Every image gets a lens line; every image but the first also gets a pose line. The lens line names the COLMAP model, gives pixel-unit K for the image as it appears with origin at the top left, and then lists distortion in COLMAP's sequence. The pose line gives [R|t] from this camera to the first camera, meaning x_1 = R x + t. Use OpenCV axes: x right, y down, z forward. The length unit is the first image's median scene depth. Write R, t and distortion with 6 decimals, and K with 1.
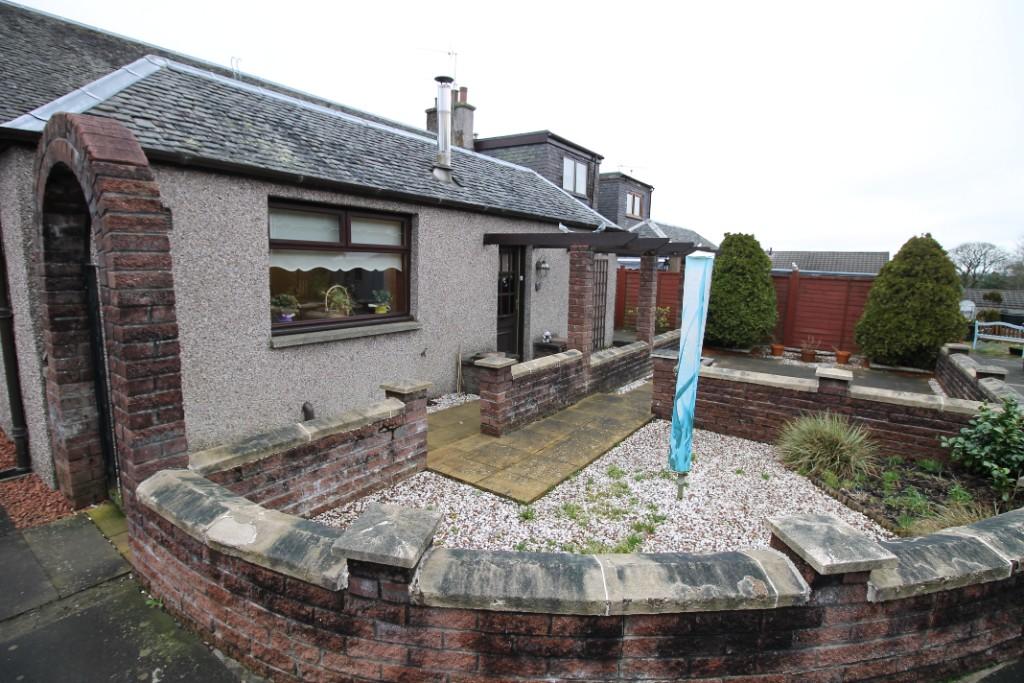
lens RADIAL K [[475.9, 0, 508.3], [0, 475.9, 337.5], [0, 0, 1]] dist [-0.004142, -0.010106]
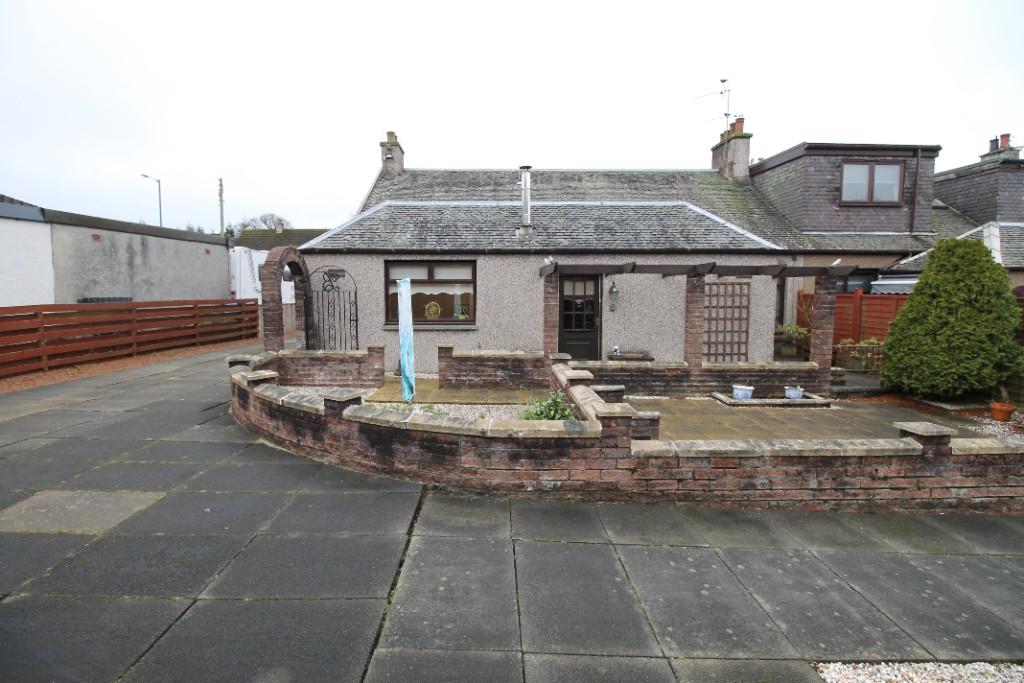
lens RADIAL K [[475.9, 0, 508.4], [0, 475.9, 336.6], [0, 0, 1]] dist [-0.004142, -0.010106]
pose [[0.599349, 0.055306, -0.798575, 1.831803], [-0.111611, 0.993639, -0.014951, 0.025529], [0.792669, 0.098091, 0.601710, 0.183626]]
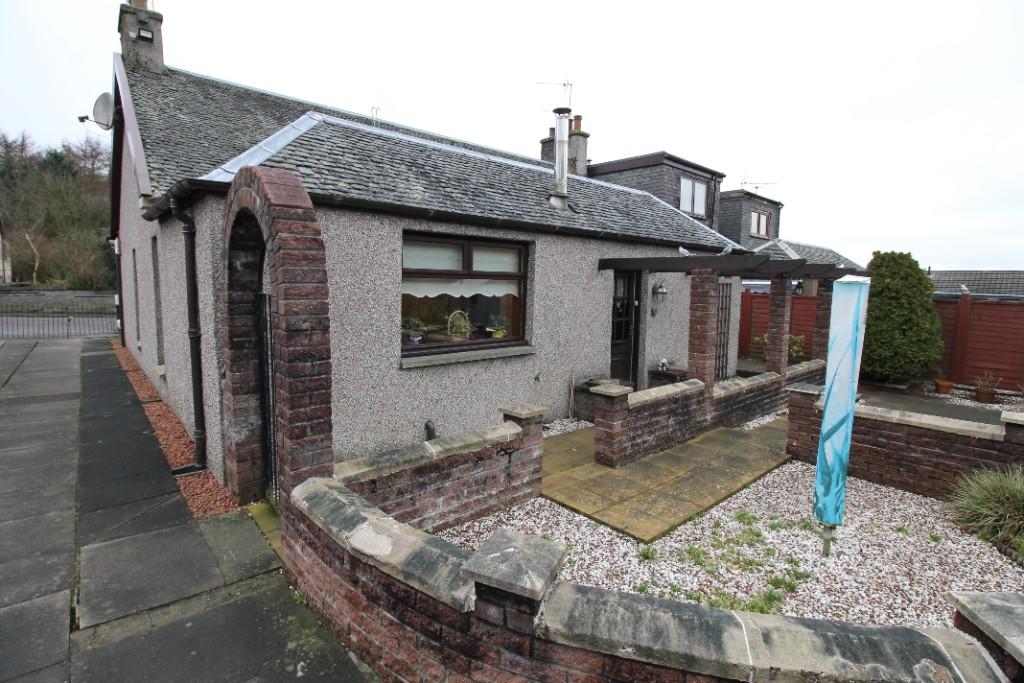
lens RADIAL K [[475.9, 0, 507.4], [0, 475.9, 336.9], [0, 0, 1]] dist [-0.004142, -0.010106]
pose [[0.974433, 0.016033, -0.224107, -0.023143], [-0.027267, 0.998517, -0.047124, -0.006208], [0.223019, 0.052030, 0.973425, -0.003139]]
